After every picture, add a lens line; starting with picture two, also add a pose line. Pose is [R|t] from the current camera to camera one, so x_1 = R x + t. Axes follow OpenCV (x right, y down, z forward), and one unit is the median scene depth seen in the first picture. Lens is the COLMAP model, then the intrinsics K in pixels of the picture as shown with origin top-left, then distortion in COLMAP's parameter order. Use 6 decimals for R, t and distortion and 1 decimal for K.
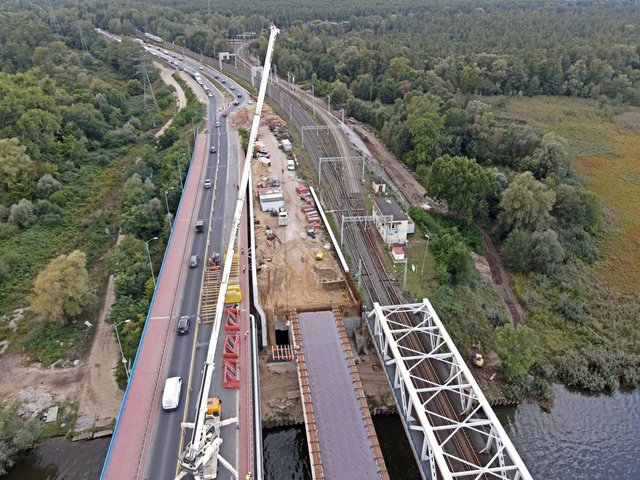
lens RADIAL K [[465.6, 0, 316.8], [0, 465.6, 239.9], [0, 0, 1]] dist [0.007901, 0.005267]
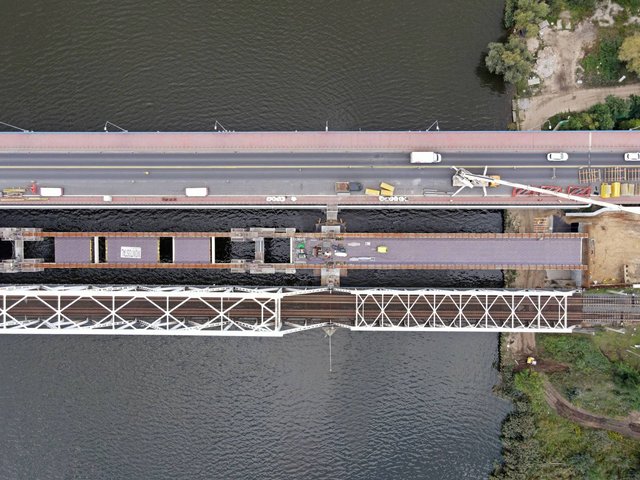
lens RADIAL K [[465.6, 0, 316.8], [0, 465.6, 239.9], [0, 0, 1]] dist [0.007901, 0.005267]
pose [[-0.141042, 0.989896, 0.014604, 0.050937], [-0.482455, -0.081607, 0.872111, -0.653809], [0.864491, 0.115958, 0.489090, -0.337456]]
